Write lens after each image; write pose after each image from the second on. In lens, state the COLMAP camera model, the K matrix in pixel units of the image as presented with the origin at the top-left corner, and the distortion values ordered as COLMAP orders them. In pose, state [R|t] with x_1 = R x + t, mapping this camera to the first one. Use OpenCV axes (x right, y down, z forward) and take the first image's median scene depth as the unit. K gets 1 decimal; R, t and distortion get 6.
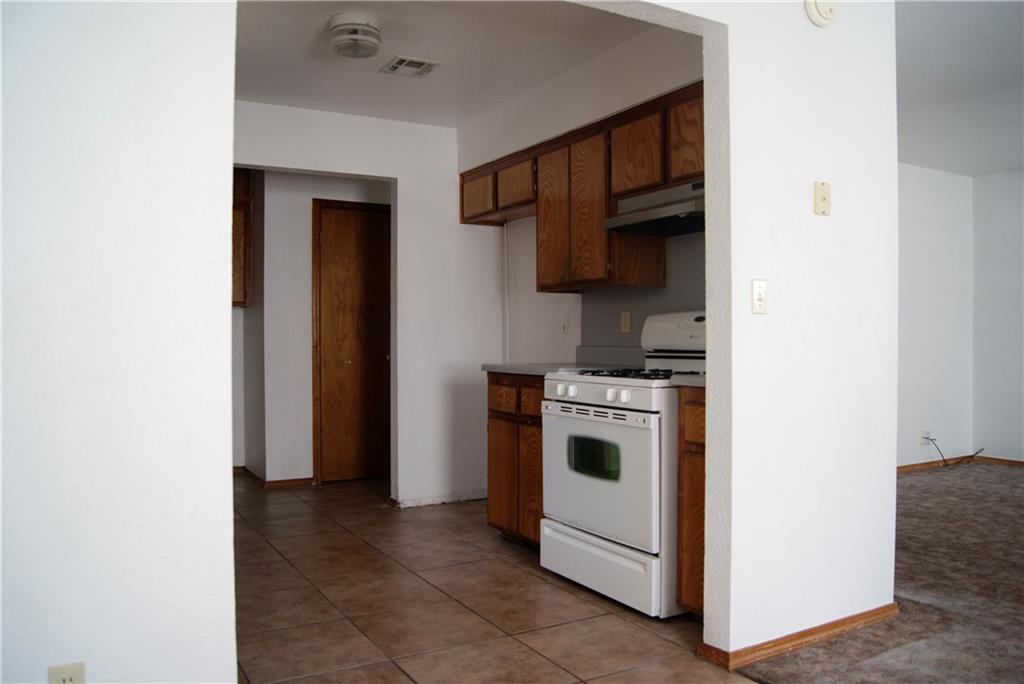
lens RADIAL K [[800.5, 0, 517.0], [0, 800.5, 344.3], [0, 0, 1]] dist [-0.079532, 0.011984]
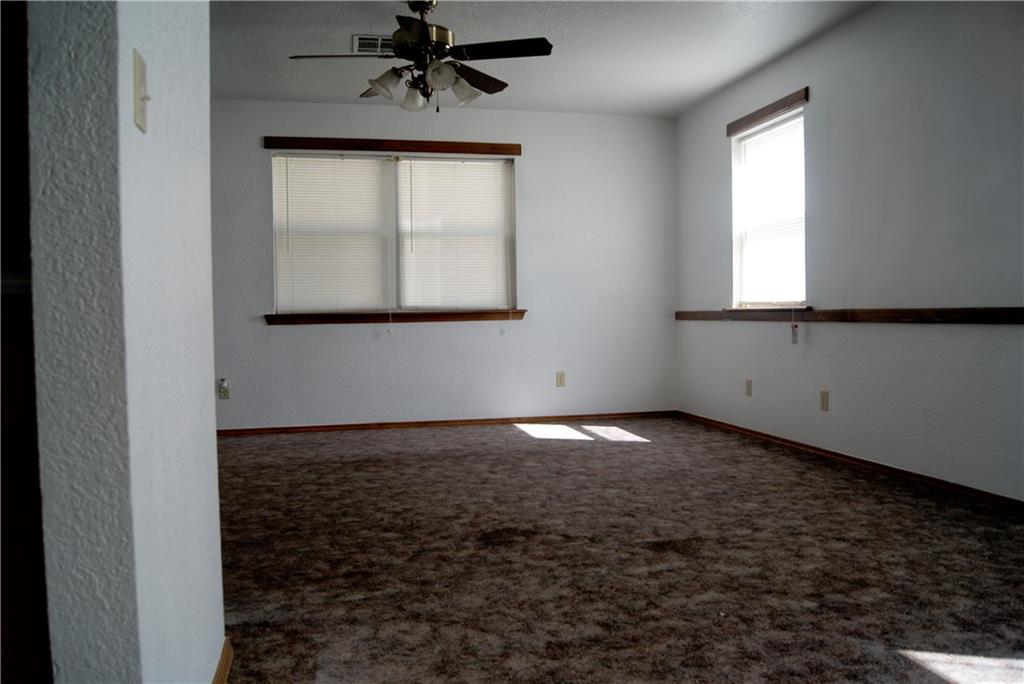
lens RADIAL K [[800.5, 0, 517.0], [0, 800.5, 344.3], [0, 0, 1]] dist [-0.079532, 0.011984]
pose [[0.291508, -0.036120, 0.955886, -0.069251], [0.021646, 0.999280, 0.031159, 0.071949], [-0.956323, 0.011608, 0.292080, 0.595698]]
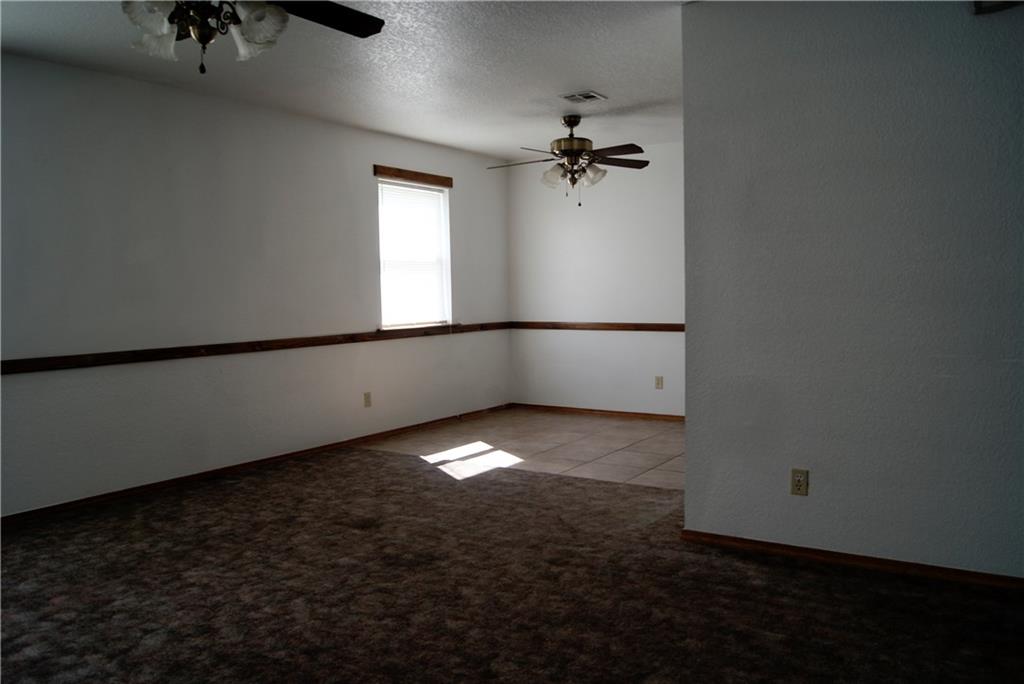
lens RADIAL K [[800.5, 0, 517.0], [0, 800.5, 344.3], [0, 0, 1]] dist [-0.079532, 0.011984]
pose [[-0.892373, 0.048473, -0.448687, 1.311544], [0.014657, 0.996803, 0.078536, -0.059096], [0.451060, 0.063507, -0.890231, 2.051389]]
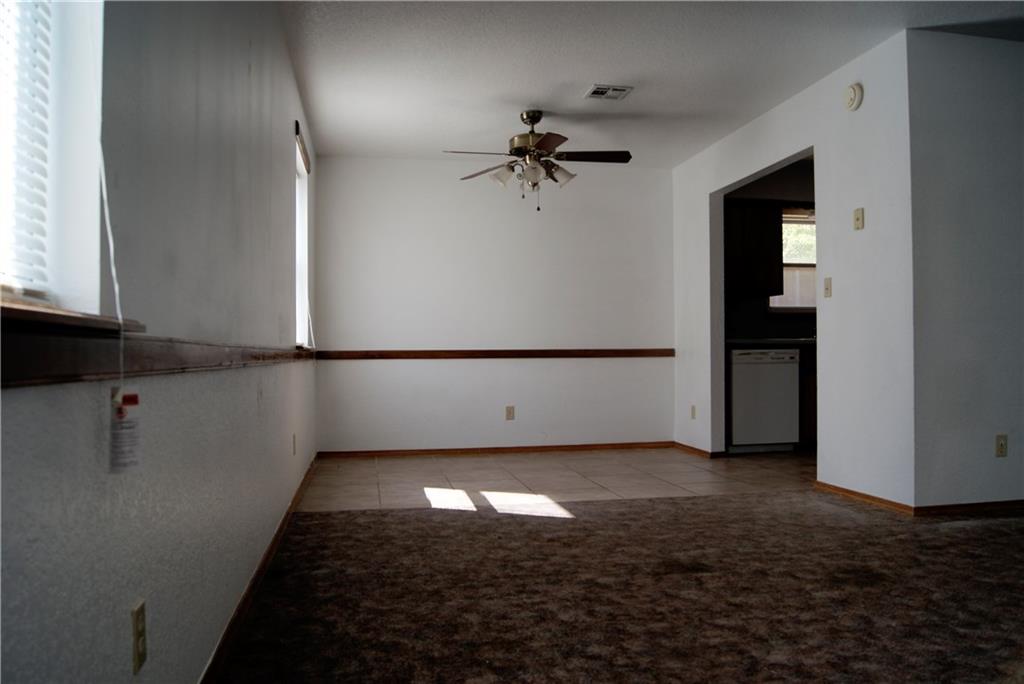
lens RADIAL K [[800.5, 0, 517.0], [0, 800.5, 344.3], [0, 0, 1]] dist [-0.079532, 0.011984]
pose [[-0.329860, -0.004604, -0.944019, 2.007608], [-0.000059, 0.999988, -0.004856, 0.071505], [0.944030, -0.001546, -0.329856, 0.842986]]
